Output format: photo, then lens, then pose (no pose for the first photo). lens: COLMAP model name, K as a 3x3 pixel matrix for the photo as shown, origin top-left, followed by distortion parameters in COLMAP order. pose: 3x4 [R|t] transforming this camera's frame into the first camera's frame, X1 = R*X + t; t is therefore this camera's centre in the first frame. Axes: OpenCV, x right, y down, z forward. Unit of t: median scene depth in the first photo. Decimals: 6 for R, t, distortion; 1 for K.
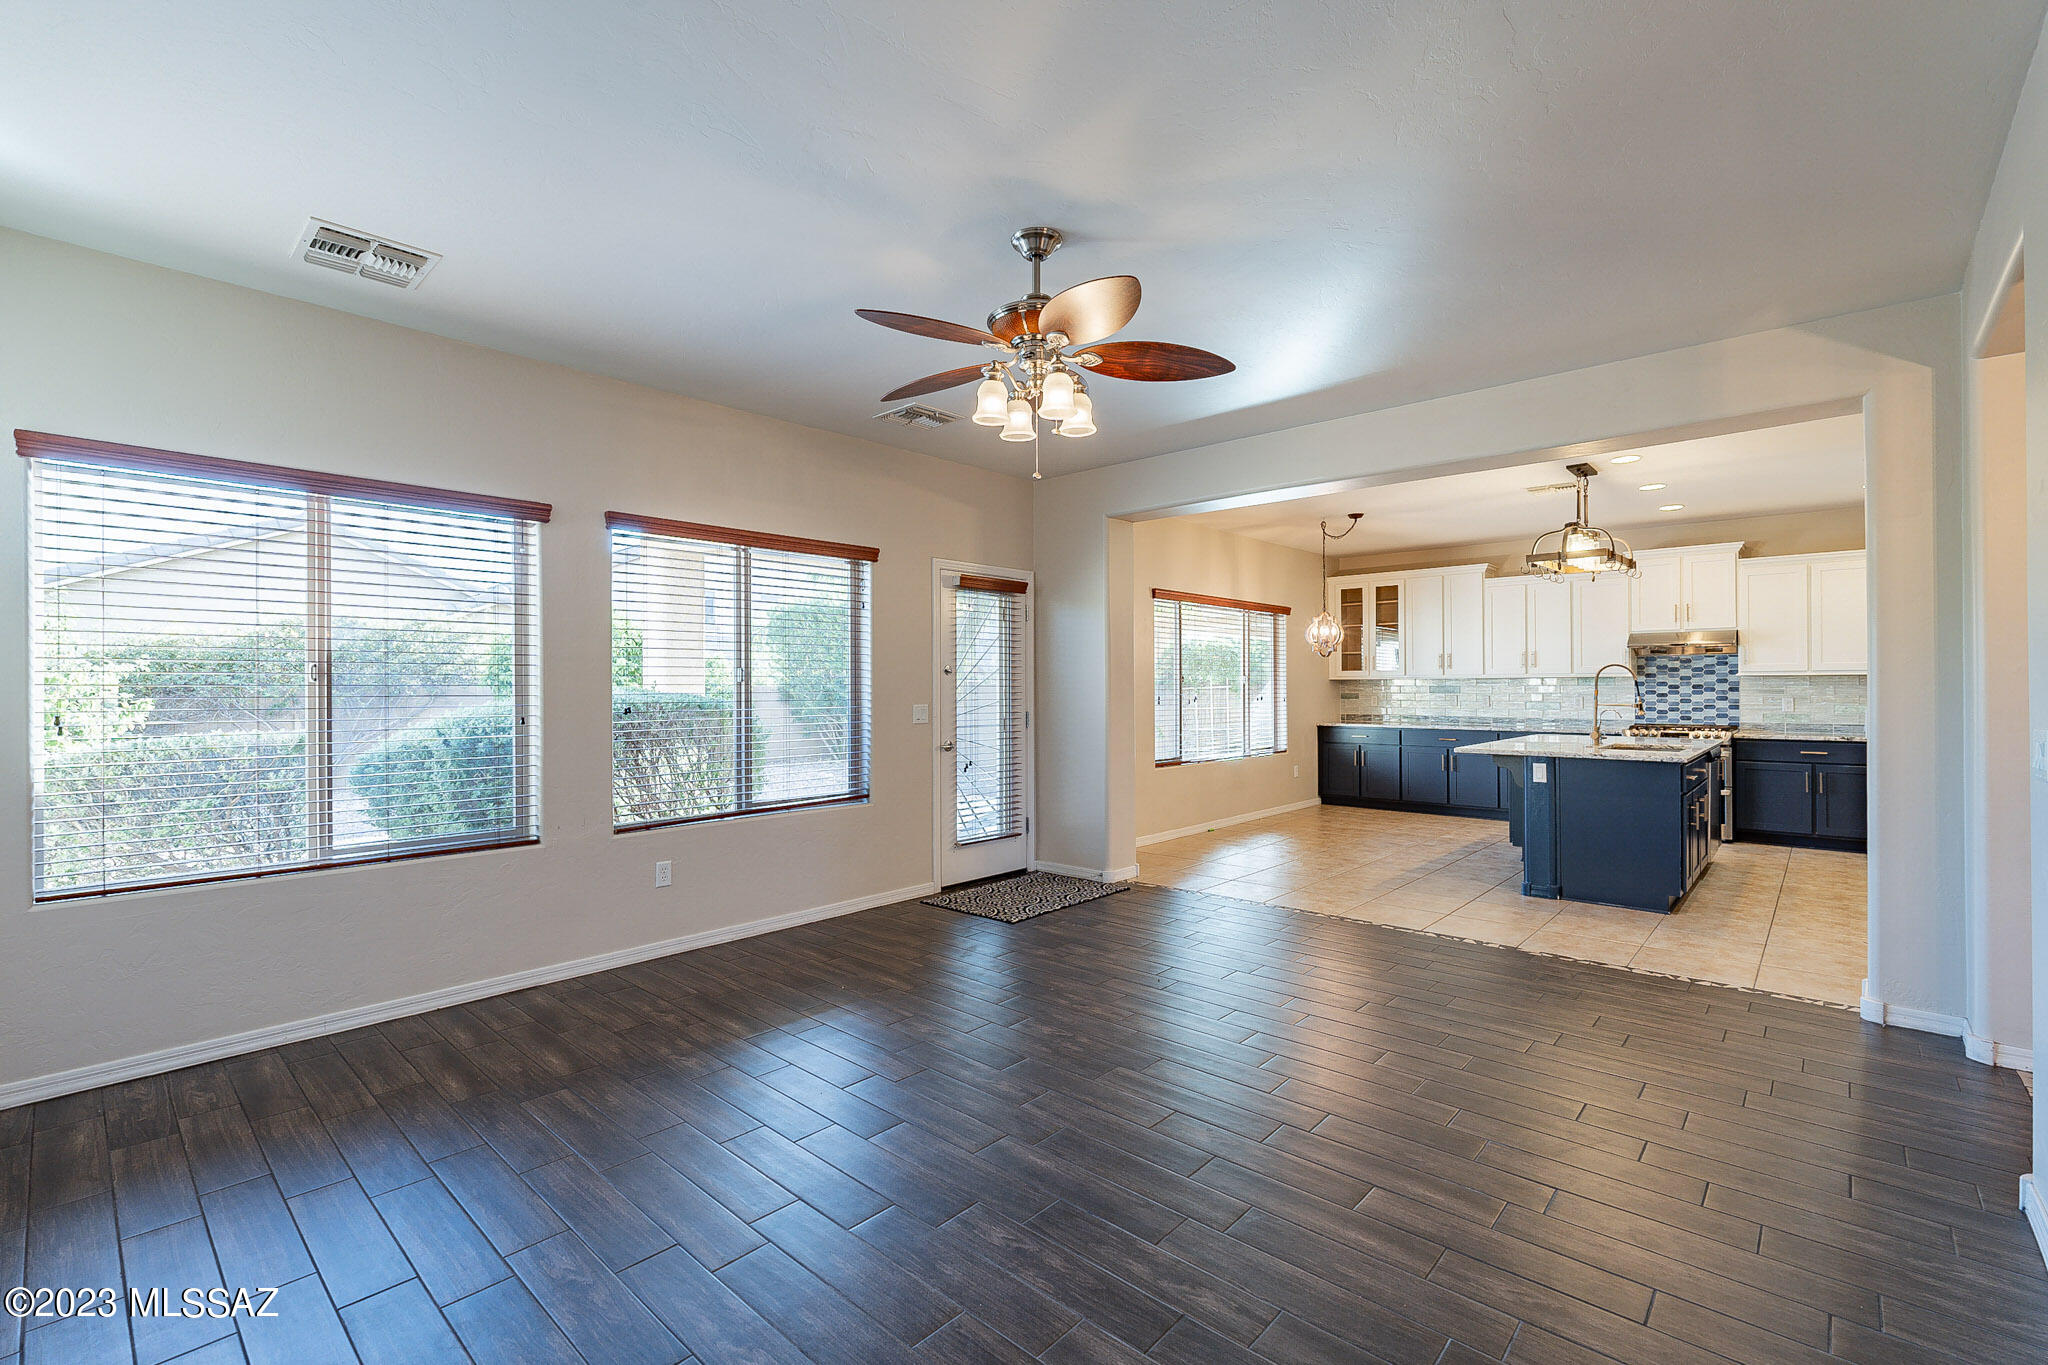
lens RADIAL K [[892.9, 0, 1025.0], [0, 892.9, 686.0], [0, 0, 1]] dist [-0.000224, -0.000070]
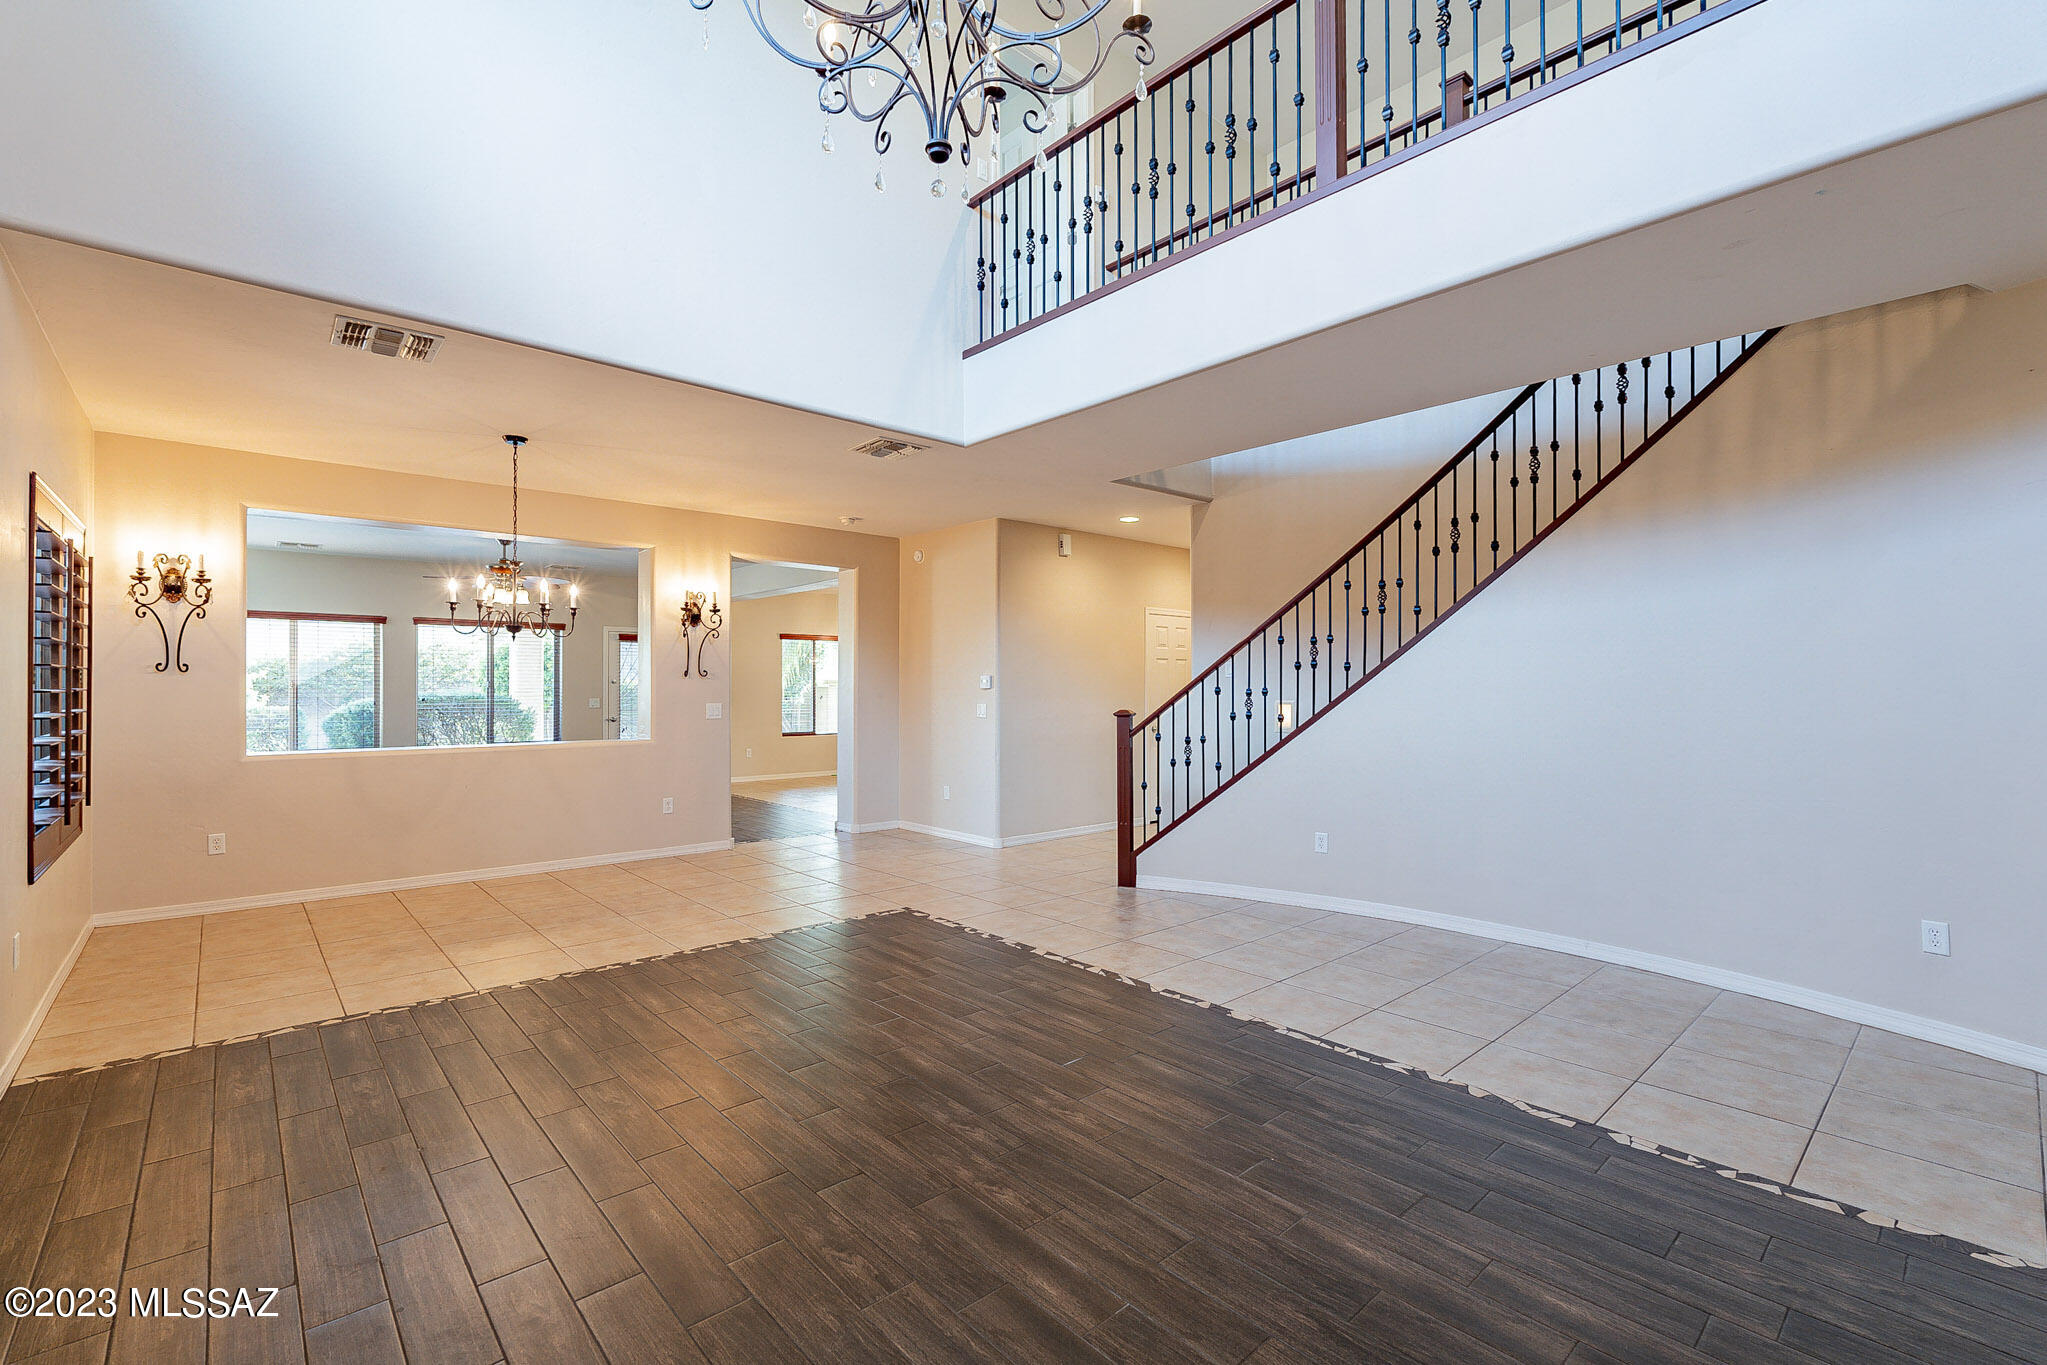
lens RADIAL K [[892.4, 0, 1024.5], [0, 892.4, 686.0], [0, 0, 1]] dist [-0.000224, -0.000070]
pose [[0.995142, 0.002482, -0.098414, 0.772958], [-0.002442, 0.999997, 0.000526, -0.007920], [0.098415, -0.000283, 0.995145, -0.677323]]
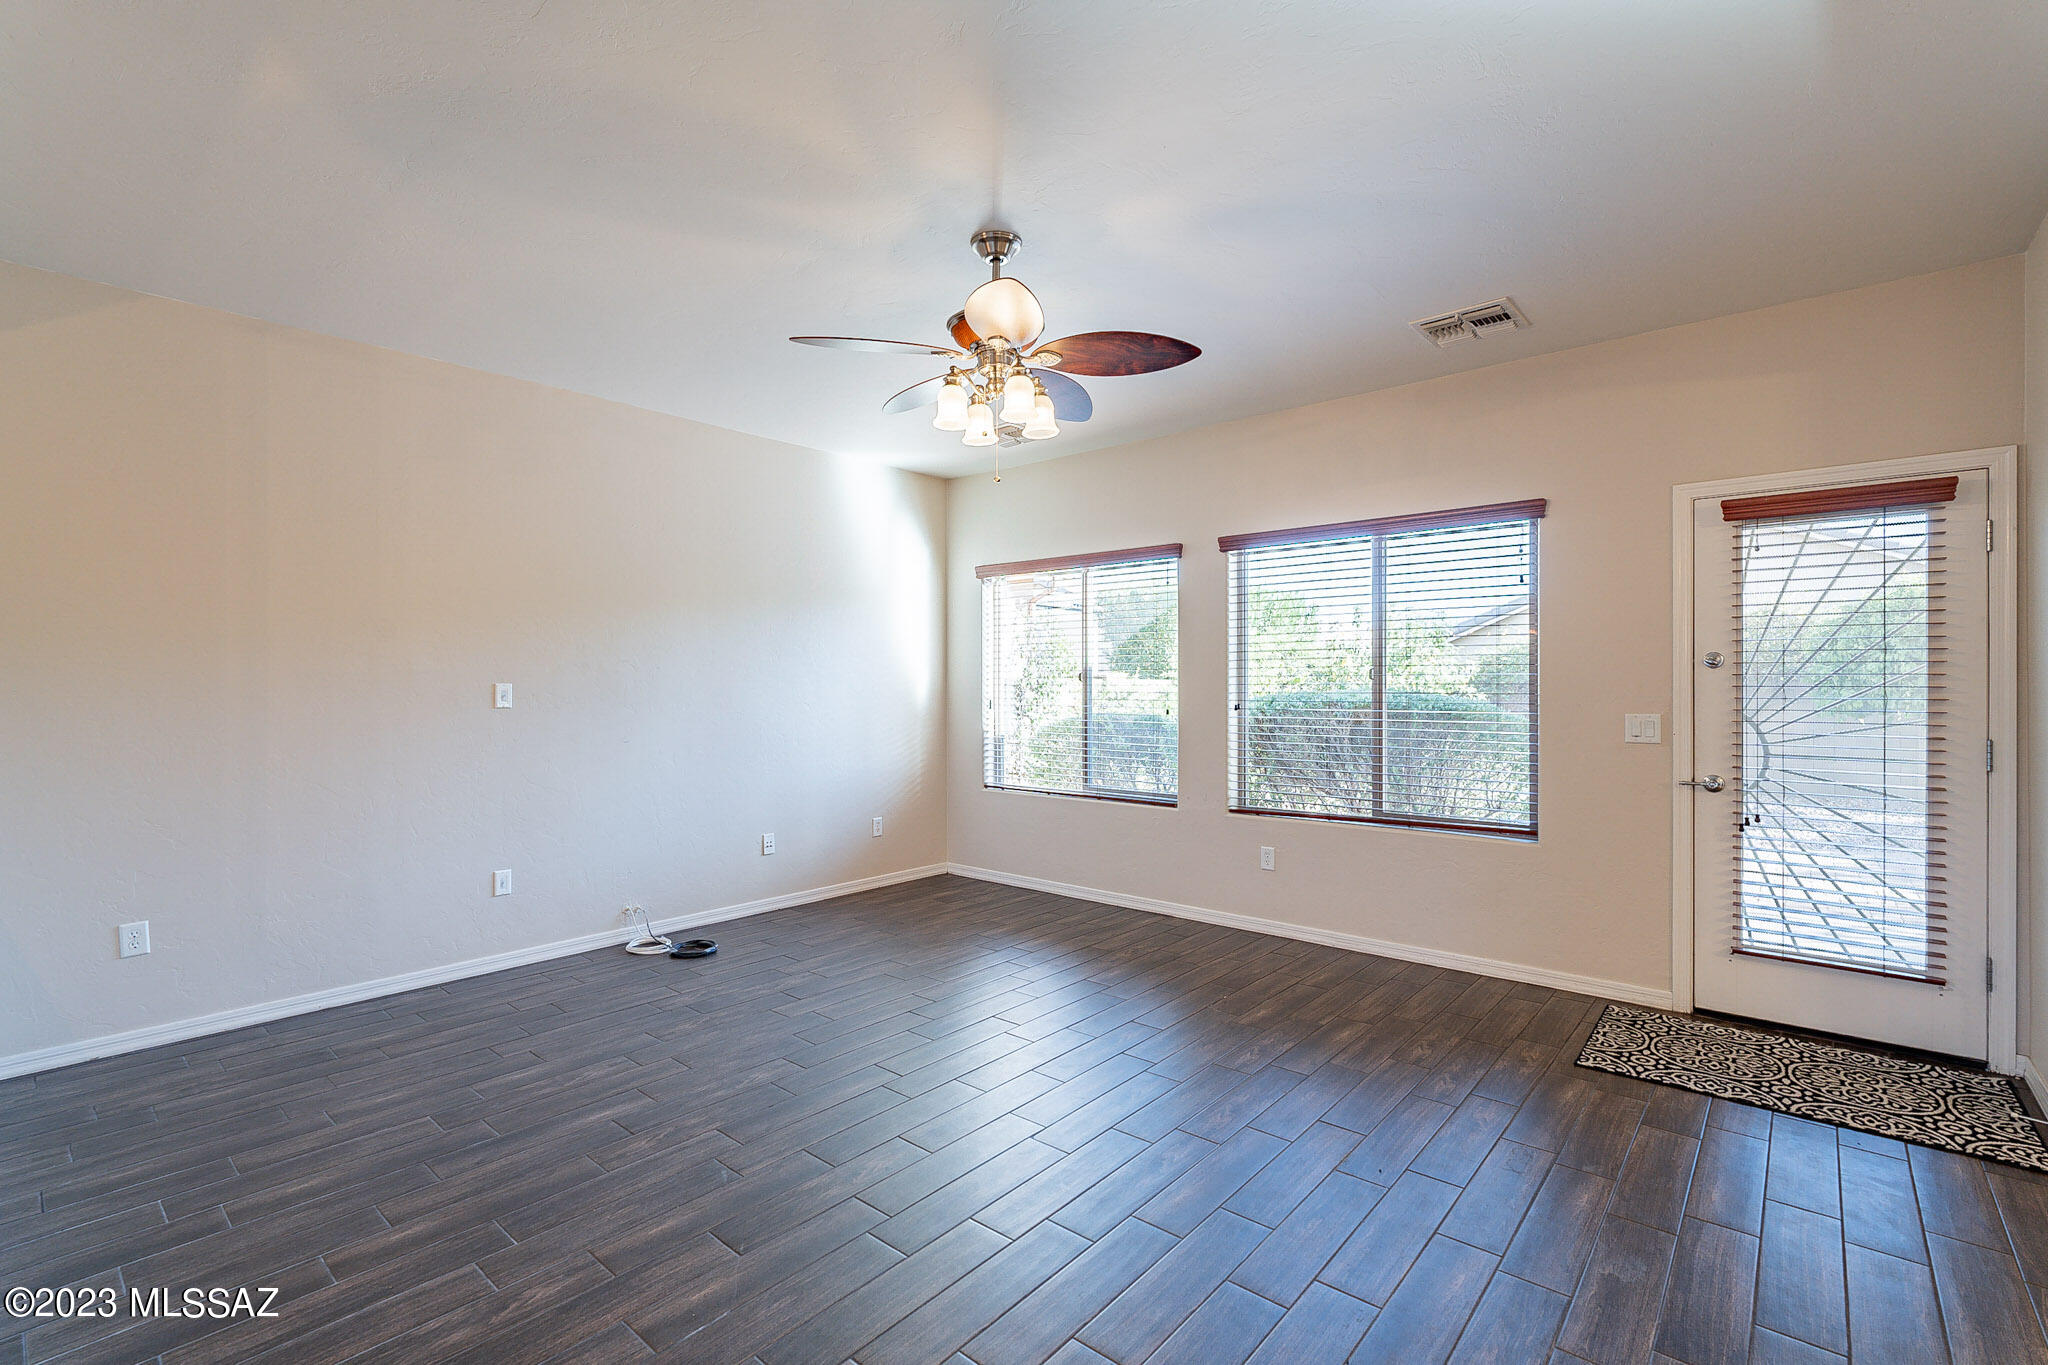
lens RADIAL K [[917.7, 0, 1027.7], [0, 917.7, 683.2], [0, 0, 1]] dist [-0.003840, 0.000413]
pose [[0.032247, 0.002717, -0.999476, 0.398682], [0.001040, 0.999996, 0.002752, -0.003274], [0.999479, -0.001128, 0.032244, 0.382549]]
